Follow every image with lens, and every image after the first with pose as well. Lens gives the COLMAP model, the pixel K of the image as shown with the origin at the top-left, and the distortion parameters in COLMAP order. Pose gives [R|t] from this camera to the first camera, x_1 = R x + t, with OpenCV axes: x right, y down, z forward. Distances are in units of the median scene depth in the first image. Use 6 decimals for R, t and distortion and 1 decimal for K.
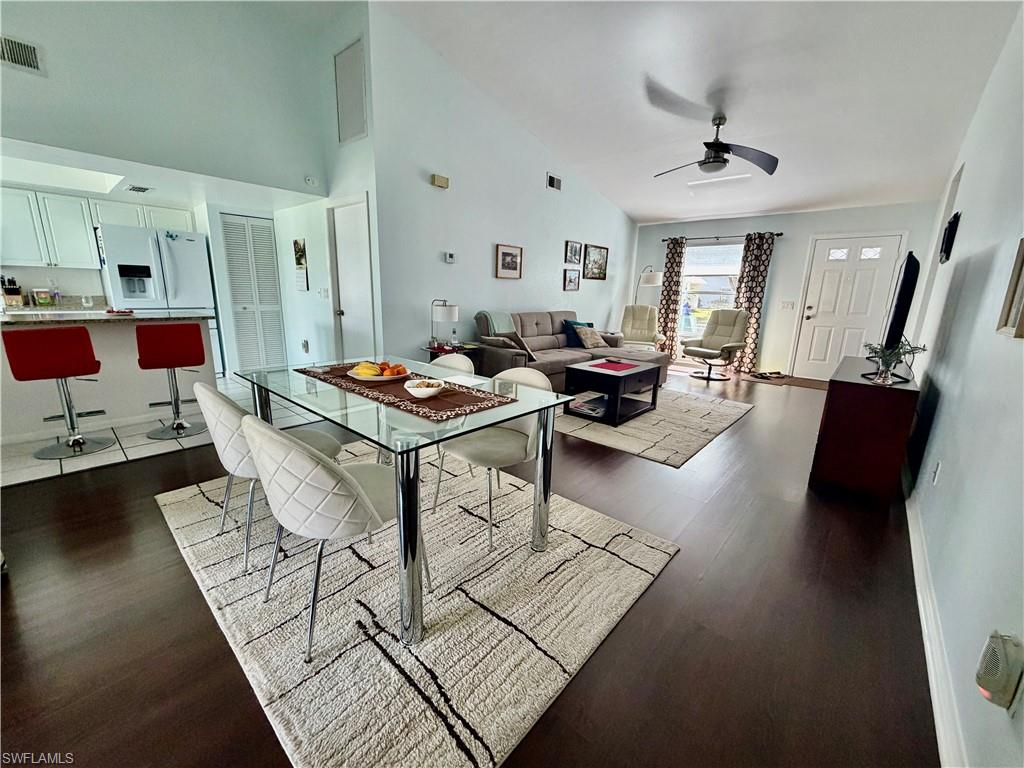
lens RADIAL K [[414.7, 0, 508.2], [0, 414.7, 388.0], [0, 0, 1]] dist [-0.000377, 0.000216]
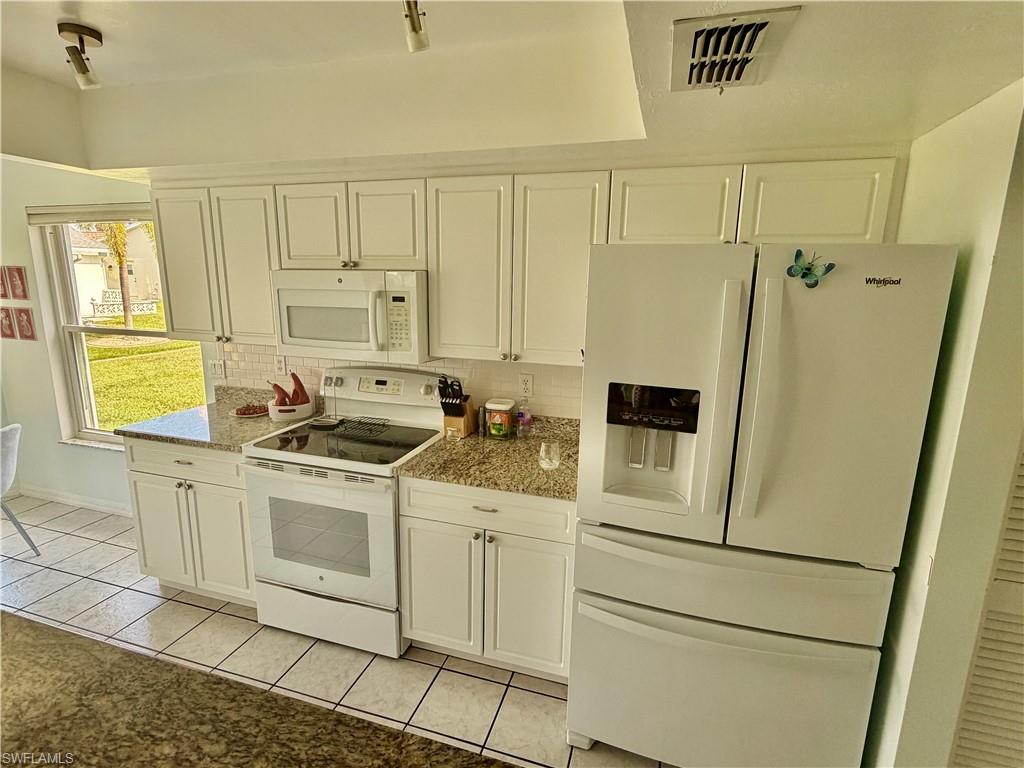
lens RADIAL K [[522.7, 0, 520.0], [0, 522.7, 379.7], [0, 0, 1]] dist [0.004249, -0.001316]
pose [[0.432354, 0.158965, -0.887581, -0.574410], [-0.213391, 0.974415, 0.070571, -0.274660], [0.876090, 0.158890, 0.455214, 0.690445]]
